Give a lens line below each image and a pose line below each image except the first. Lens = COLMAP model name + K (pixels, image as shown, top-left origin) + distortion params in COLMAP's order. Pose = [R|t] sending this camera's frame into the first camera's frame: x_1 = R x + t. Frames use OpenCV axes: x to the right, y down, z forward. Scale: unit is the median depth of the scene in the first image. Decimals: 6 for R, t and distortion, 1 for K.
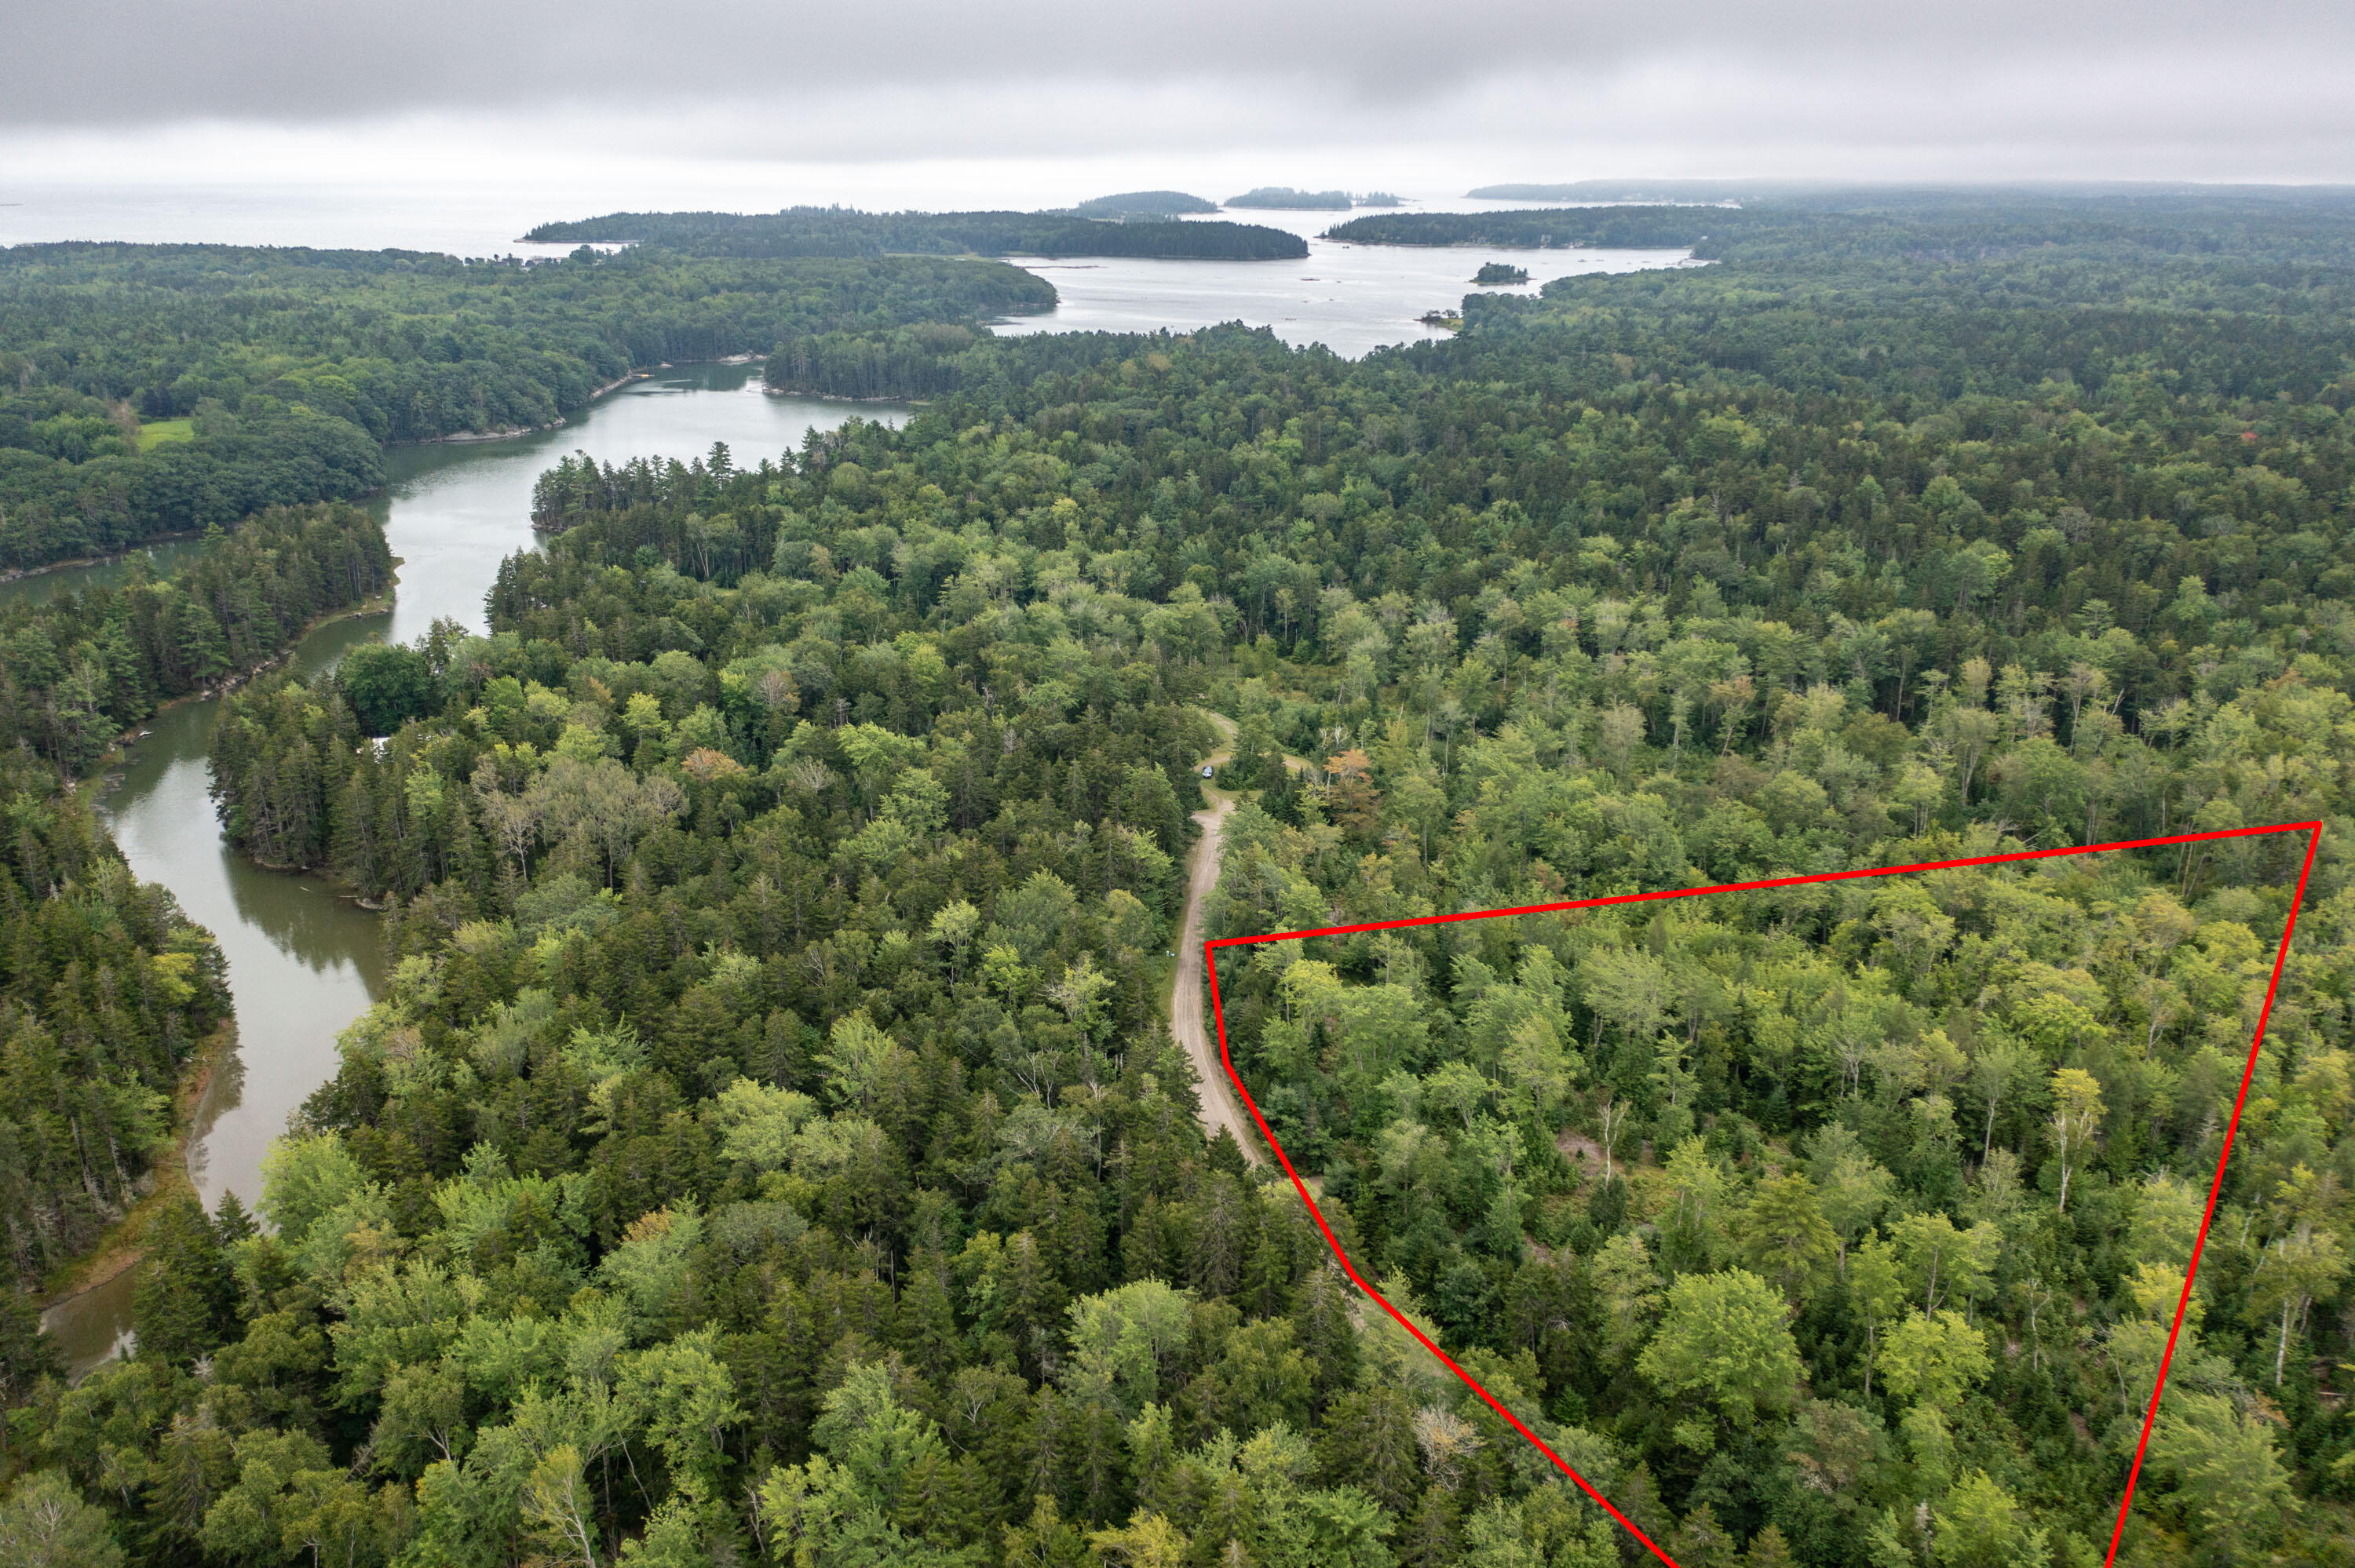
lens RADIAL K [[1905.6, 0, 1173.1], [0, 1905.6, 785.9], [0, 0, 1]] dist [-0.006904, 0.008161]
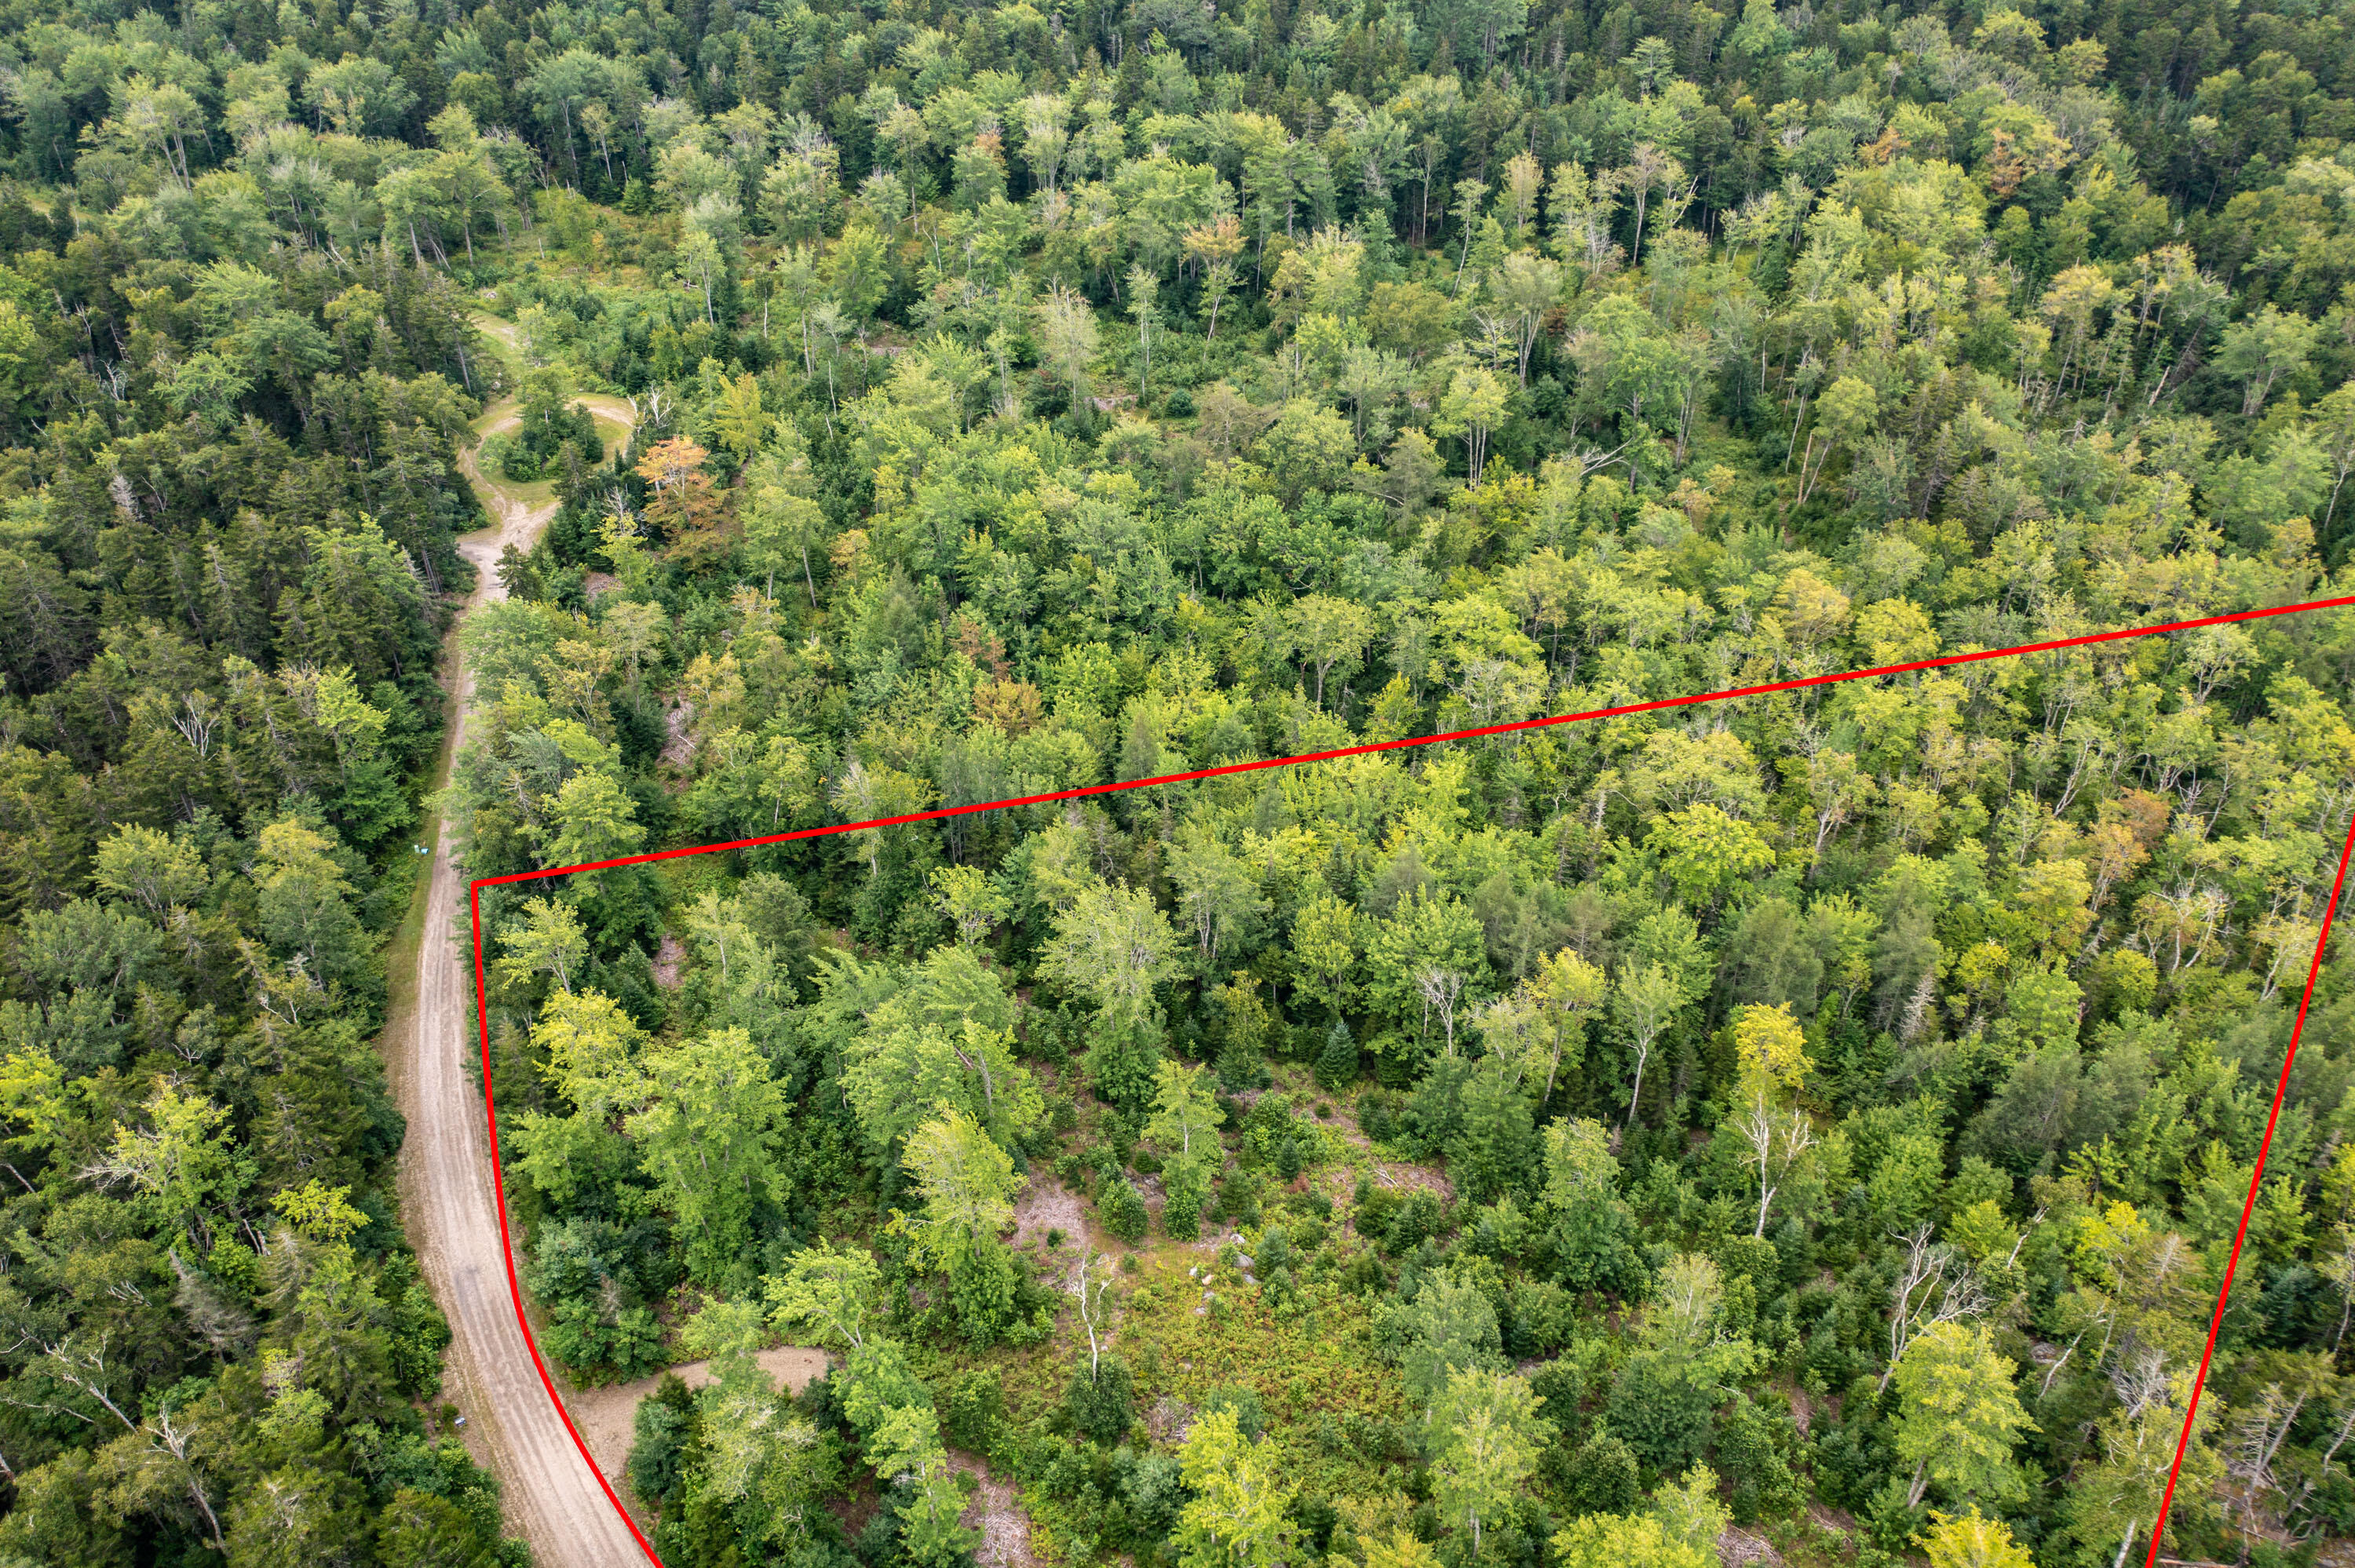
lens RADIAL K [[1905.6, 0, 1171.9], [0, 1905.6, 783.8], [0, 0, 1]] dist [-0.006904, 0.008161]
pose [[0.961567, -0.173680, 0.212657, 0.072033], [0.097735, 0.940295, 0.326026, -0.077423], [-0.256585, -0.292712, 0.921132, 0.225411]]
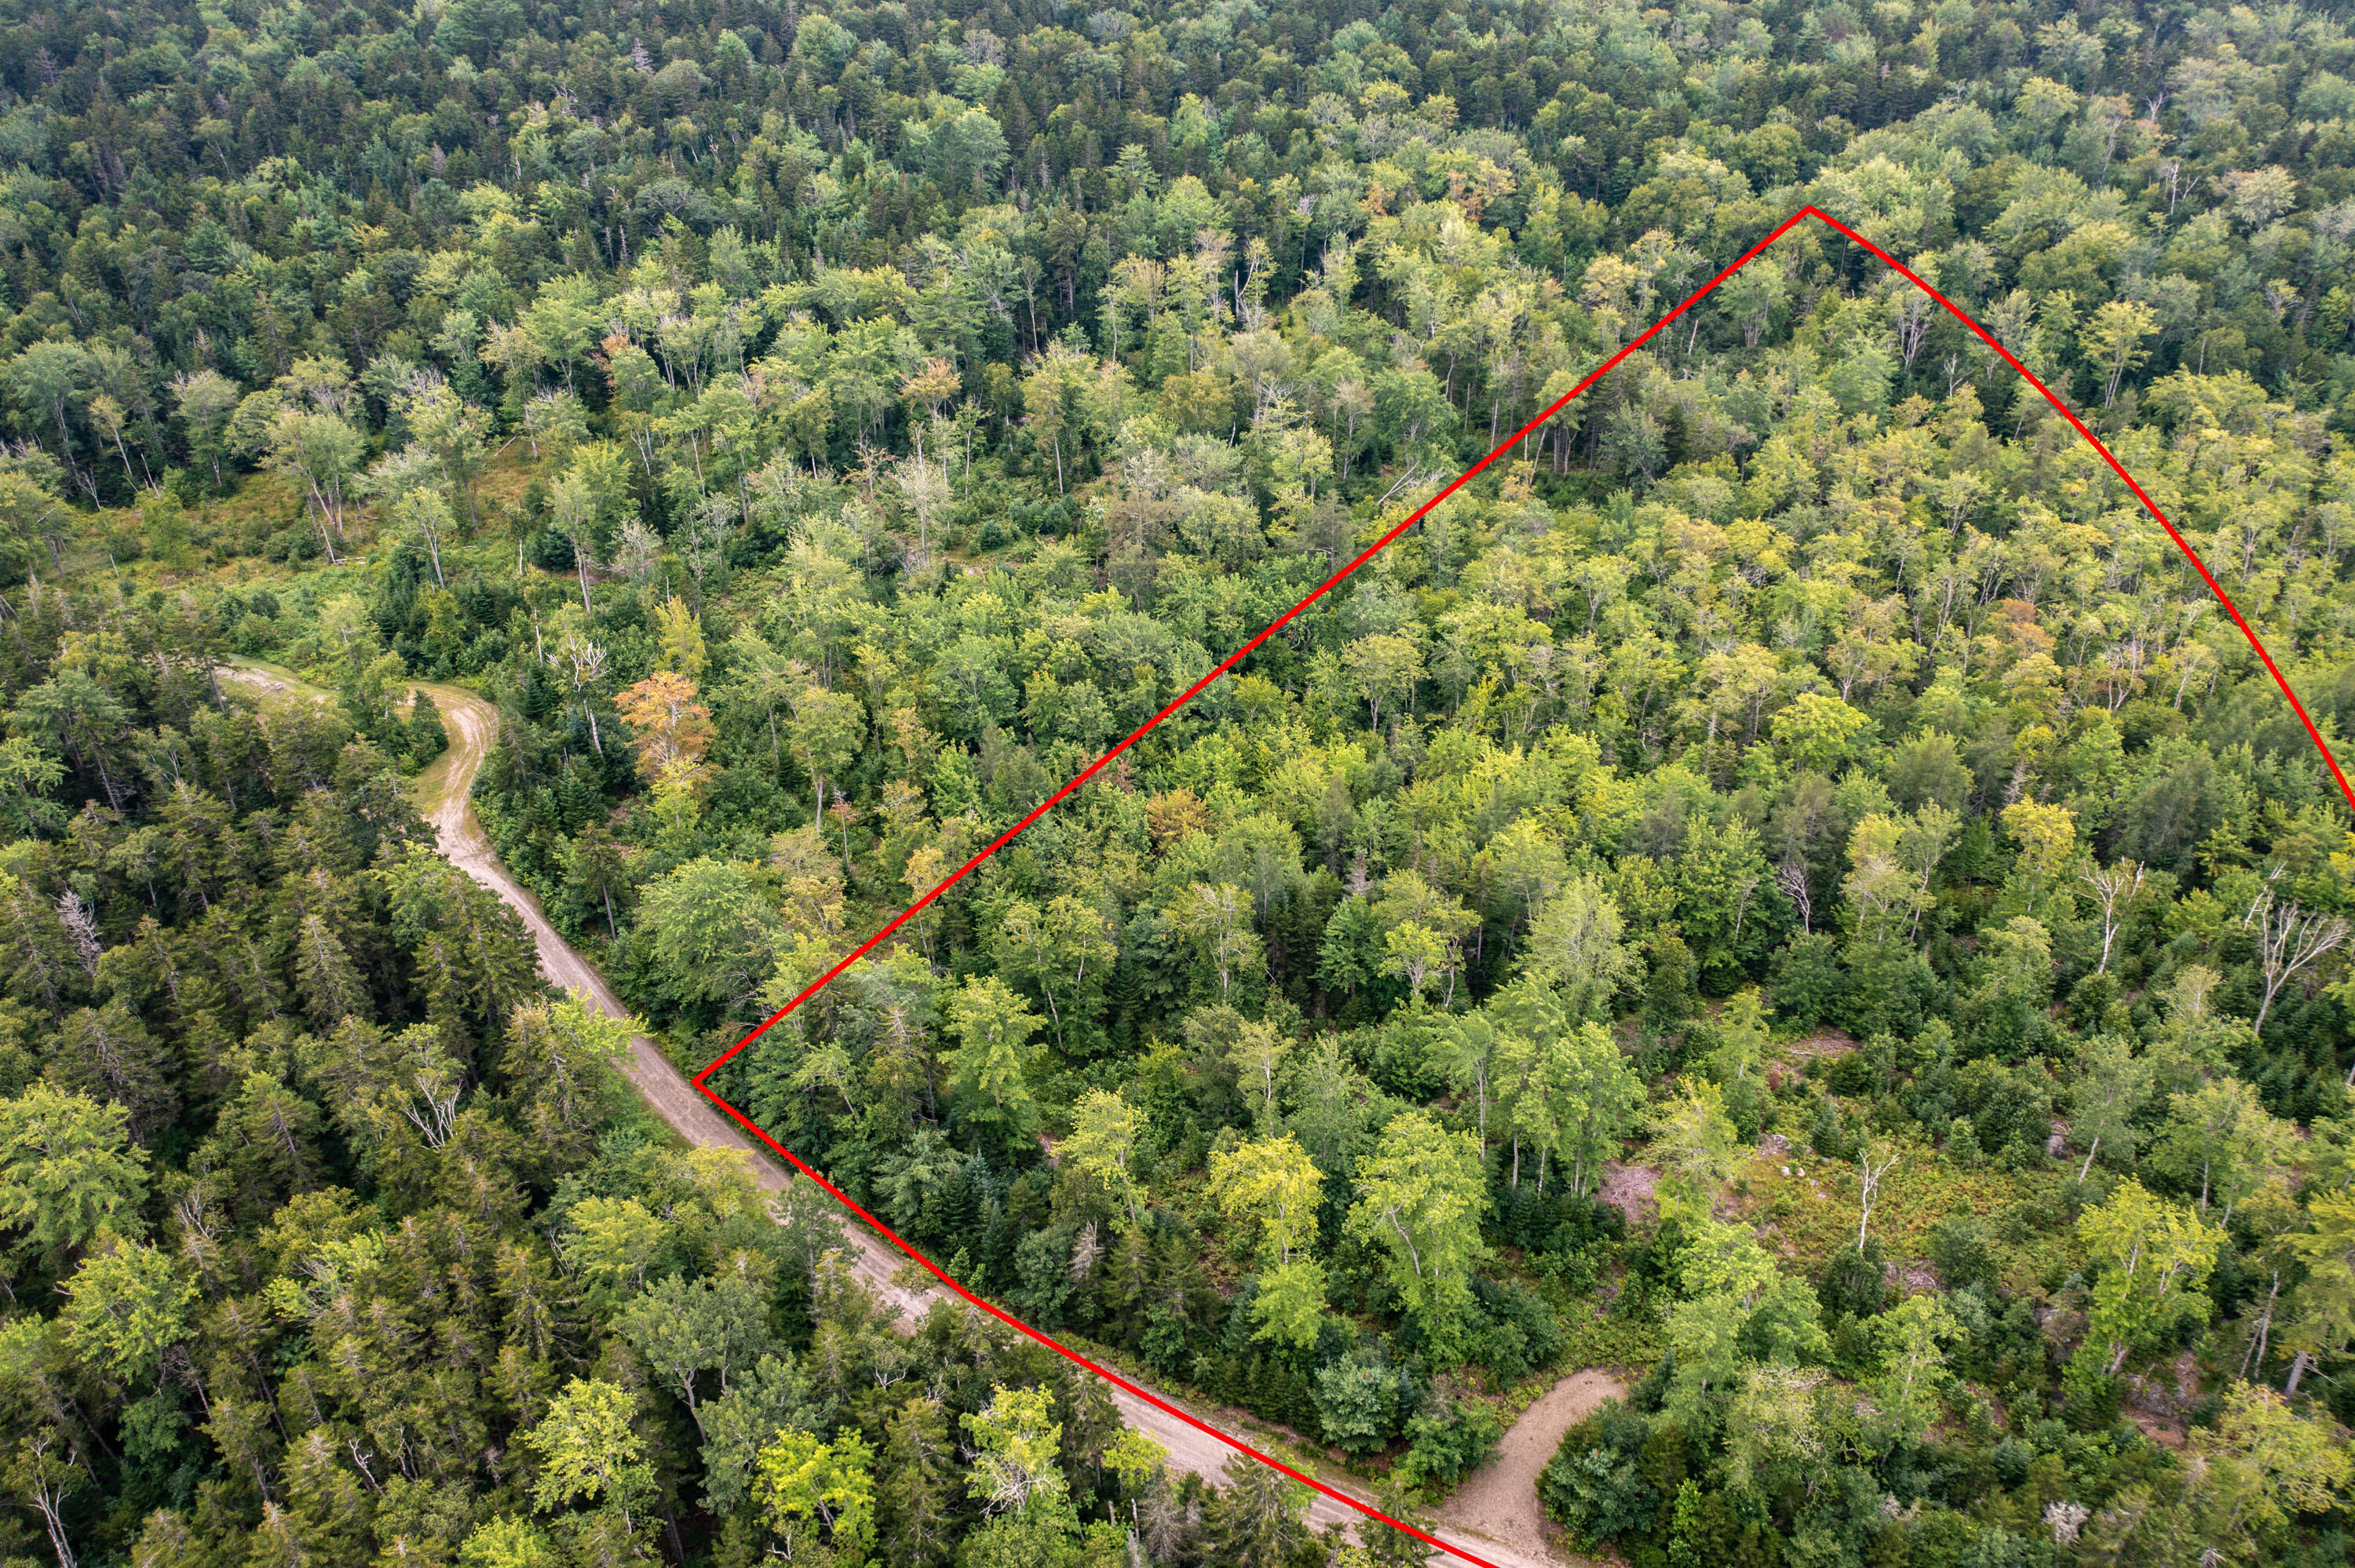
lens RADIAL K [[1905.6, 0, 1172.9], [0, 1905.6, 778.4], [0, 0, 1]] dist [-0.006904, 0.008161]
pose [[0.674977, -0.413267, 0.611241, -0.134169], [0.252164, 0.907745, 0.335279, -0.112179], [-0.693411, -0.072173, 0.716919, 0.322270]]
